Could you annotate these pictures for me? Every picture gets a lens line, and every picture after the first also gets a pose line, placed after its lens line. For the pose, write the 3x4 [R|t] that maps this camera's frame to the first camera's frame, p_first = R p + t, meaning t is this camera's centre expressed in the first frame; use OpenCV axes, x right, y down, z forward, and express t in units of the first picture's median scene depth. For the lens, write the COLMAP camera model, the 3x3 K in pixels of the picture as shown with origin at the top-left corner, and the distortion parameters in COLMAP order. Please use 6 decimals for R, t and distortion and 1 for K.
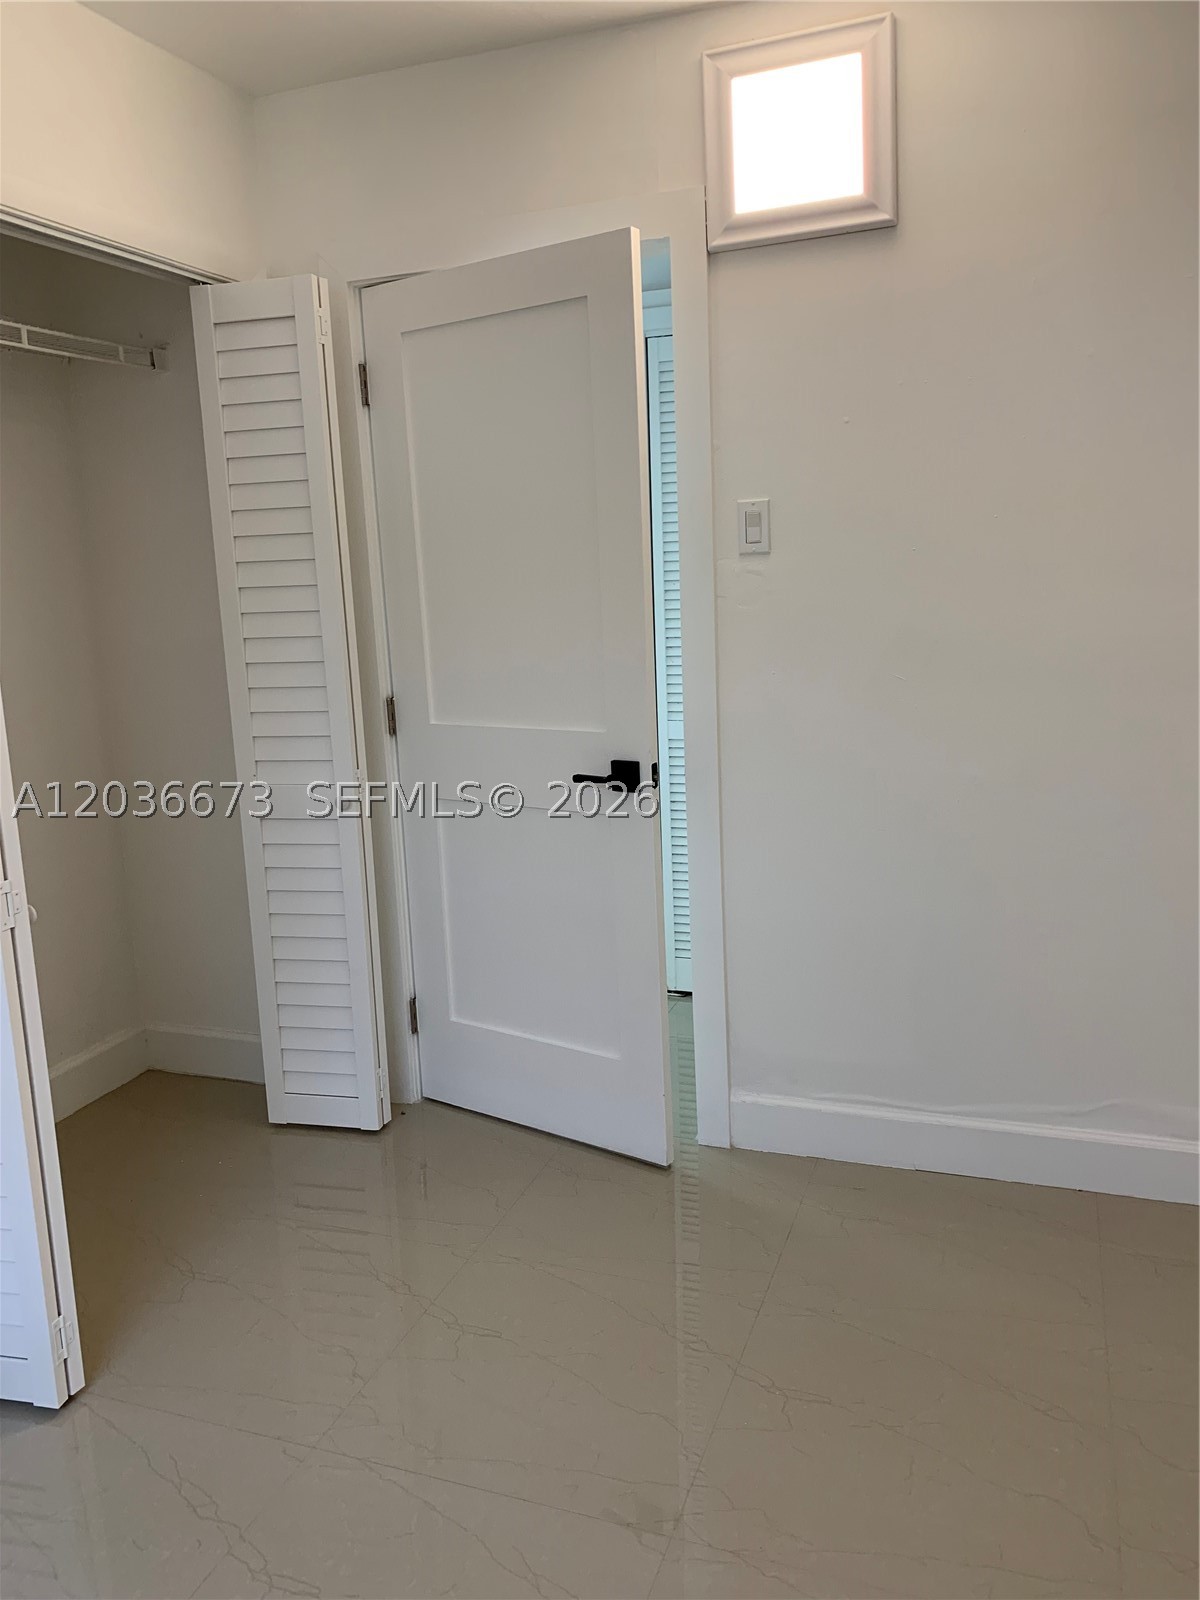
lens RADIAL K [[1234.7, 0, 605.7], [0, 1234.7, 793.0], [0, 0, 1]] dist [0.021084, -0.030355]
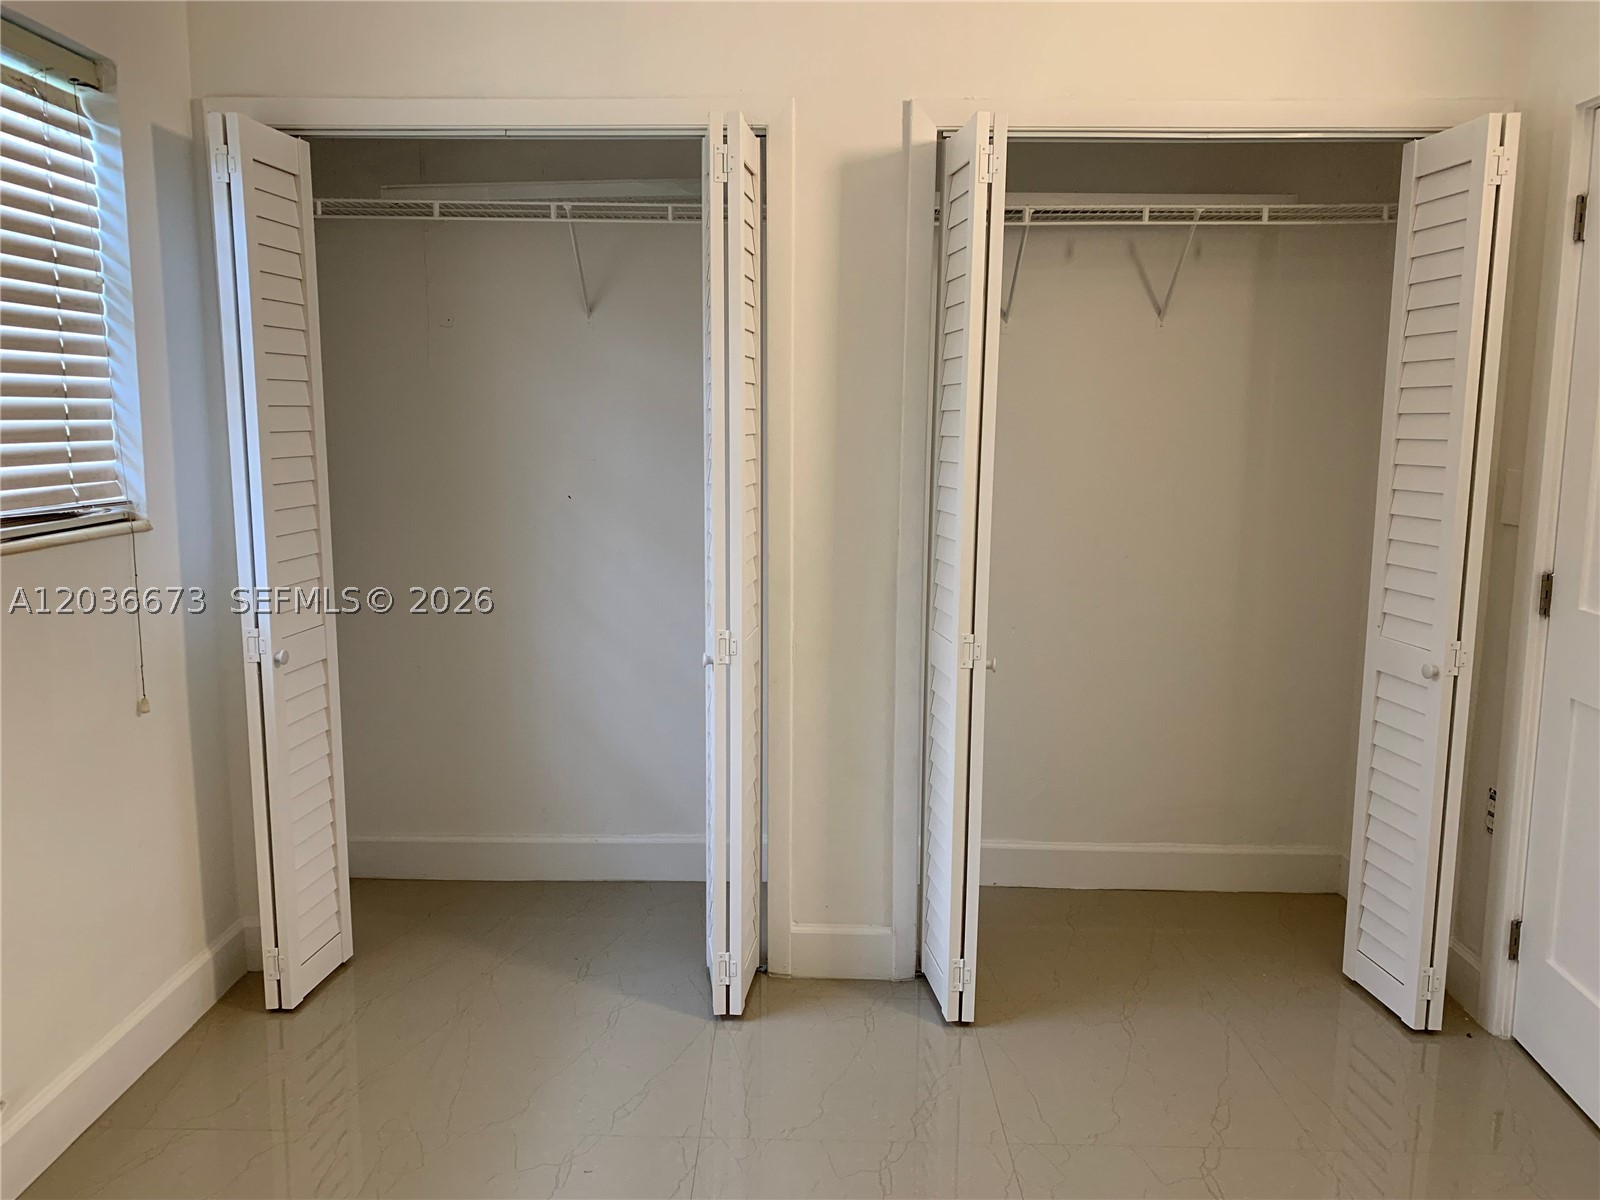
lens RADIAL K [[1234.7, 0, 788.1], [0, 1234.7, 600.1], [0, 0, 1]] dist [0.021084, -0.030355]
pose [[0.324347, 0.177342, -0.929165, 0.468646], [-0.189638, 0.974518, 0.119801, -0.062158], [0.926734, 0.137348, 0.349713, 0.201689]]
